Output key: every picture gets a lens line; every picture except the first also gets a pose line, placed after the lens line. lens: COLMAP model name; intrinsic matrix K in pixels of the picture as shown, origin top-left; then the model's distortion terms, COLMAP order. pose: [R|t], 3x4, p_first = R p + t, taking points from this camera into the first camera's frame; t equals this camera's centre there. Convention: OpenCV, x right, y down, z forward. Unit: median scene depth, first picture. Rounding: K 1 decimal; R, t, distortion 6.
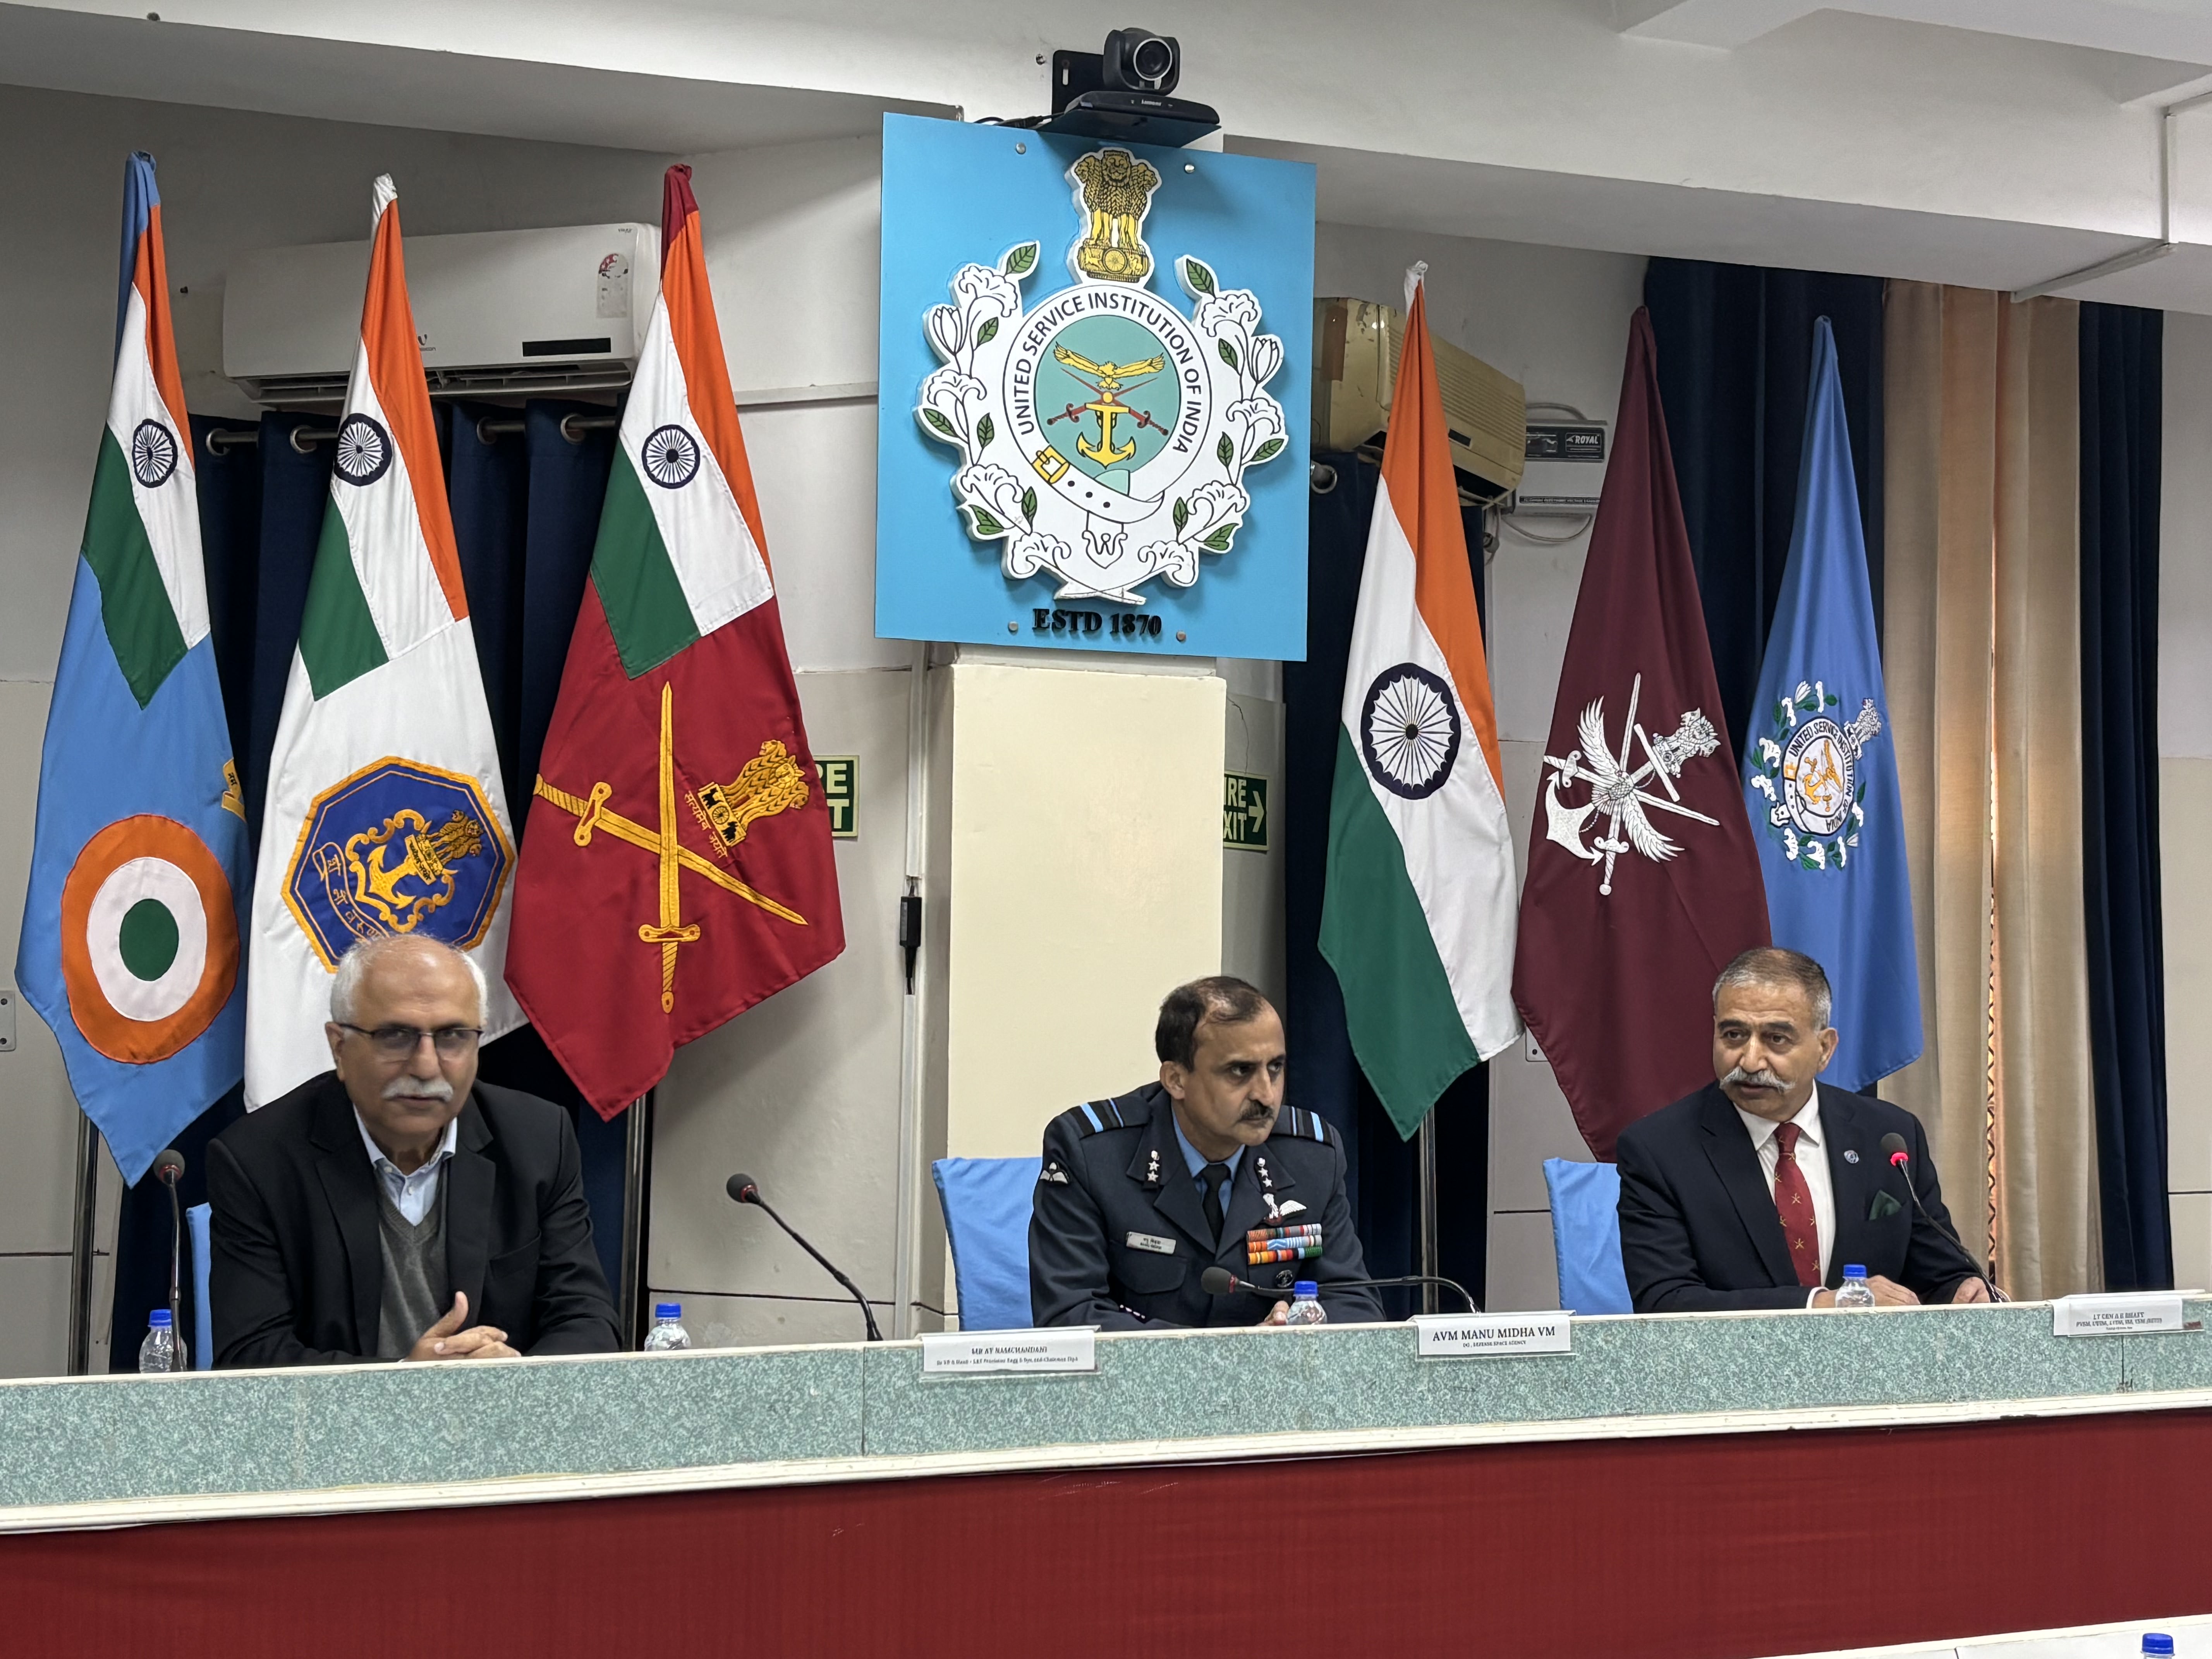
lens RADIAL K [[3074.4, 0, 1122.7], [0, 3074.4, 866.5], [0, 0, 1]] dist [0.245619, -0.894812]
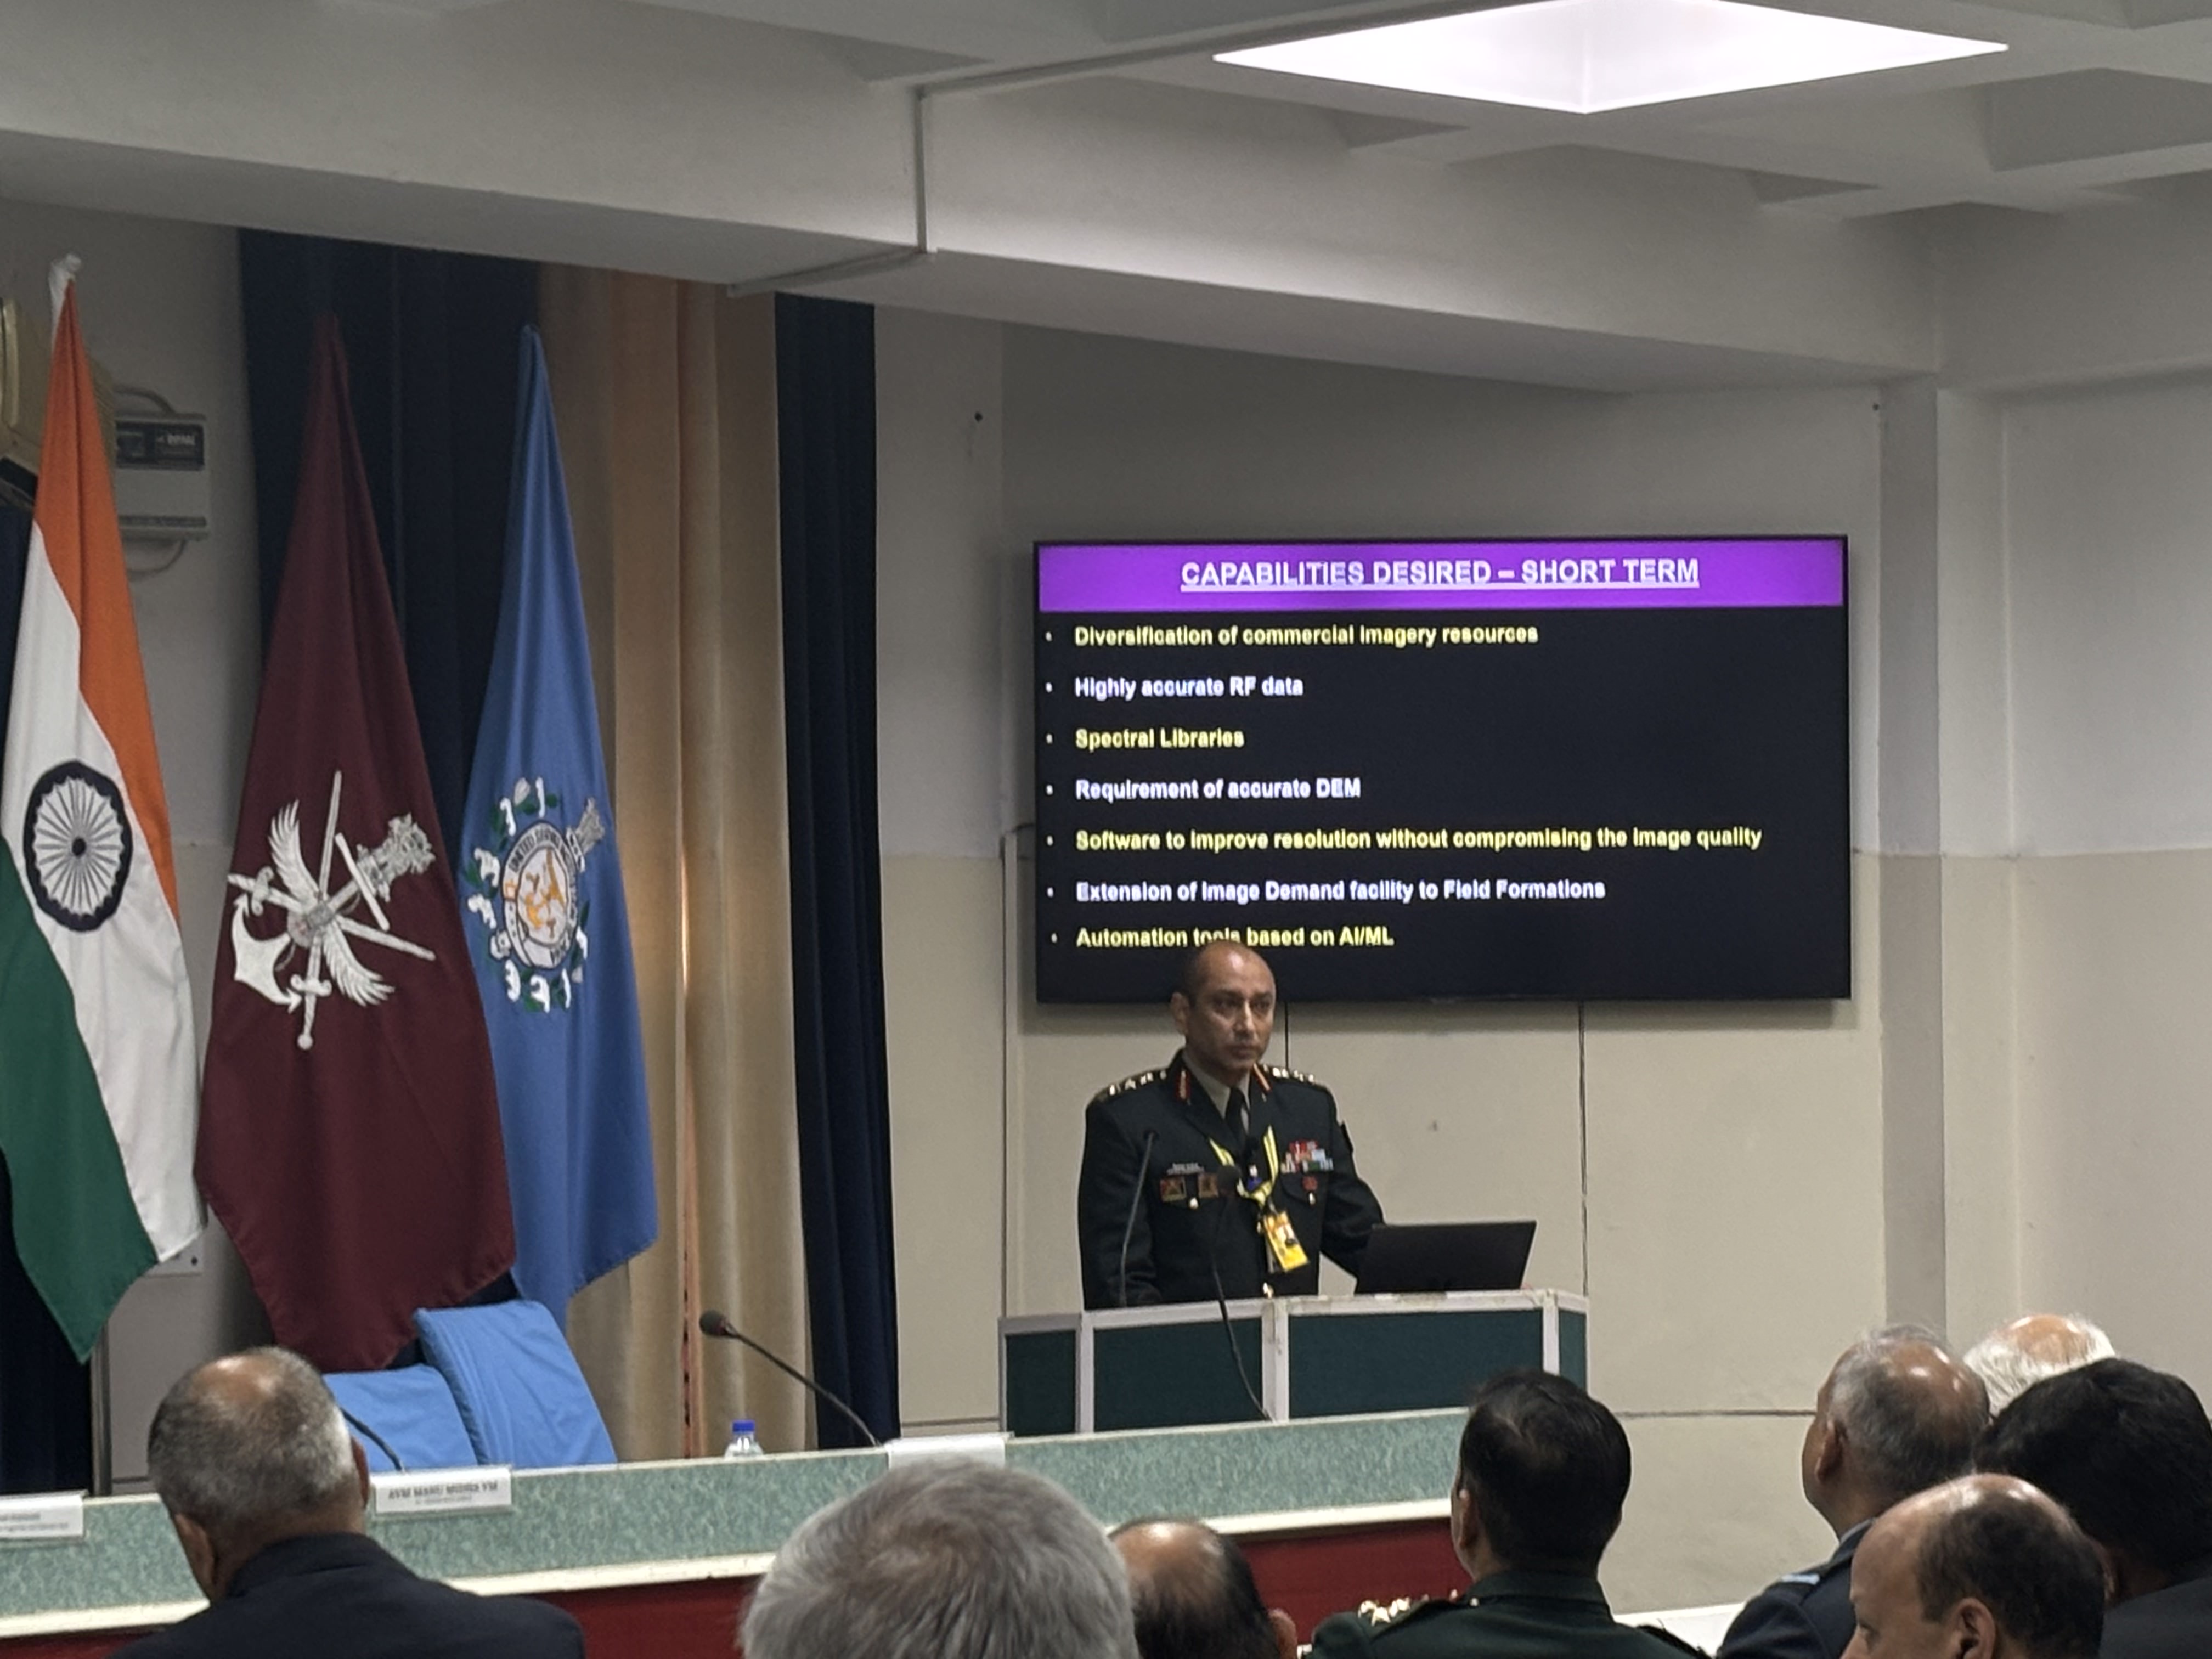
lens RADIAL K [[6262.9, 0, 1104.0], [0, 6262.9, 911.0], [0, 0, 1]] dist [0.126621, 1.196517]
pose [[0.919527, -0.010242, 0.392894, -0.324829], [0.015419, 0.999831, -0.010023, -0.007587], [-0.392725, 0.015274, 0.919529, -0.640520]]
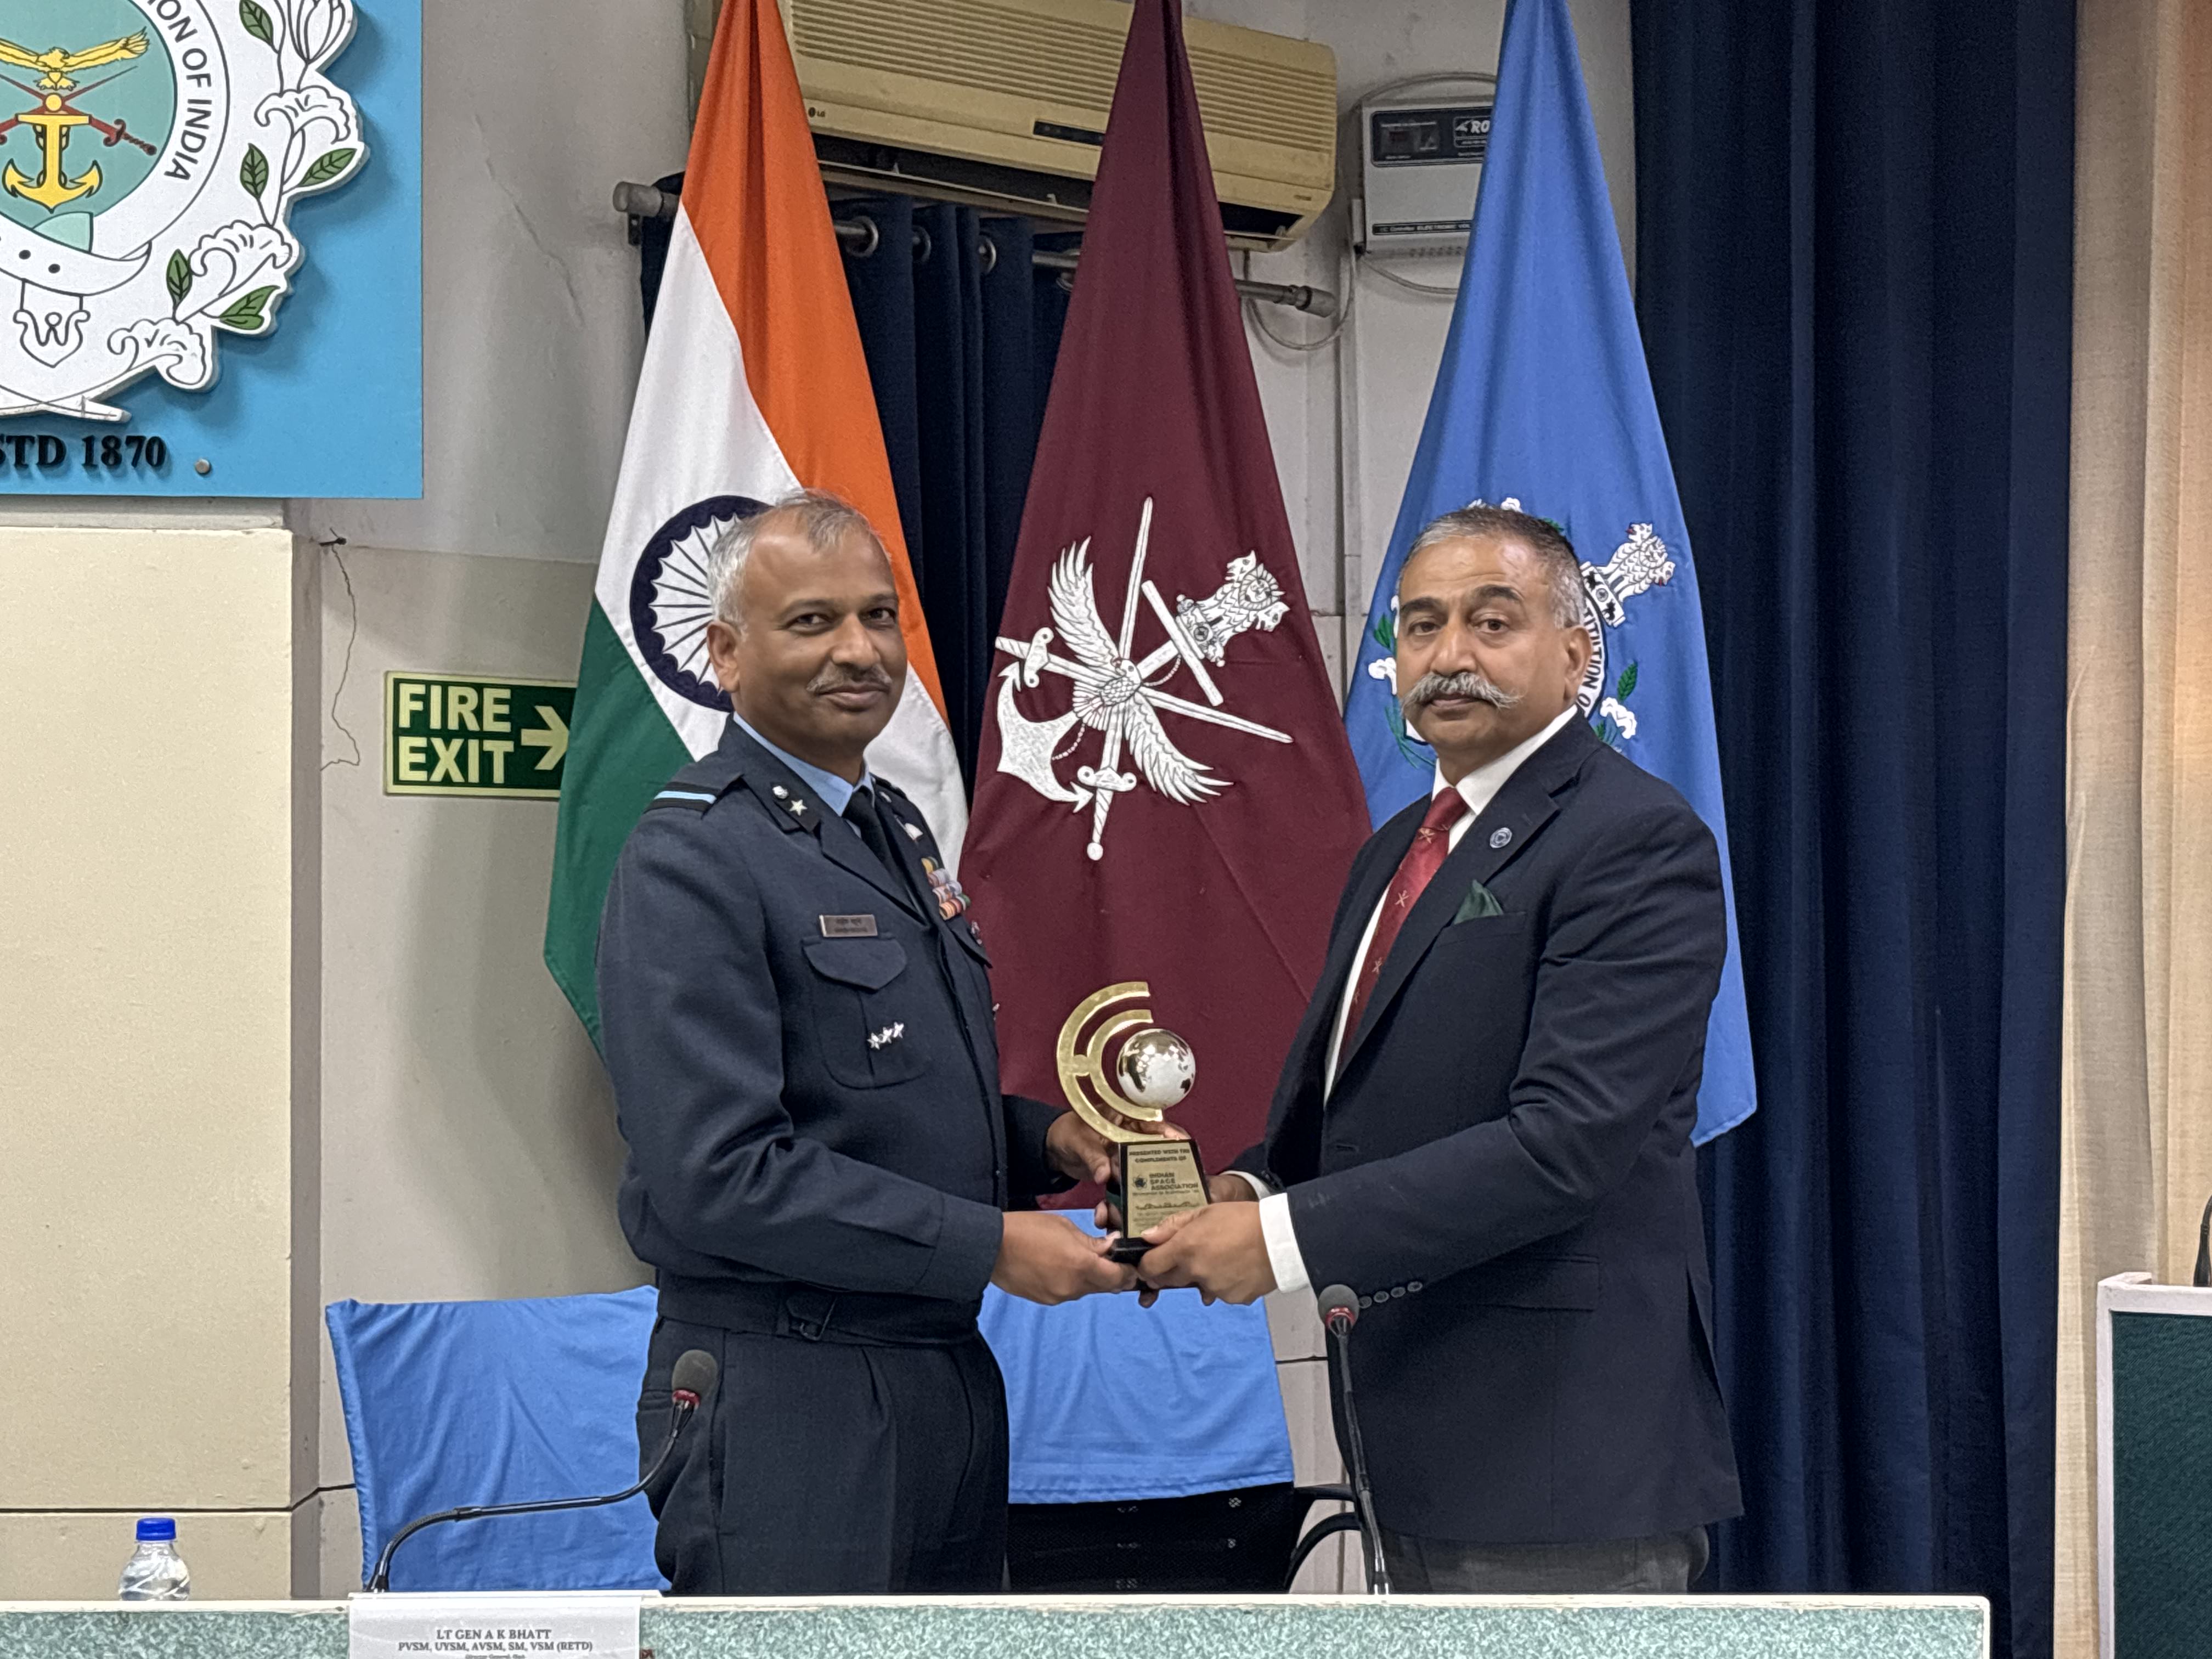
lens RADIAL K [[4020.3, 0, 1112.1], [0, 4020.3, 857.6], [0, 0, 1]] dist [0.299084, -1.317411]
pose [[0.926493, -0.013030, -0.376086, 0.513989], [0.016405, 0.999849, 0.005772, 0.004595], [0.375954, -0.011517, 0.926567, 0.286790]]
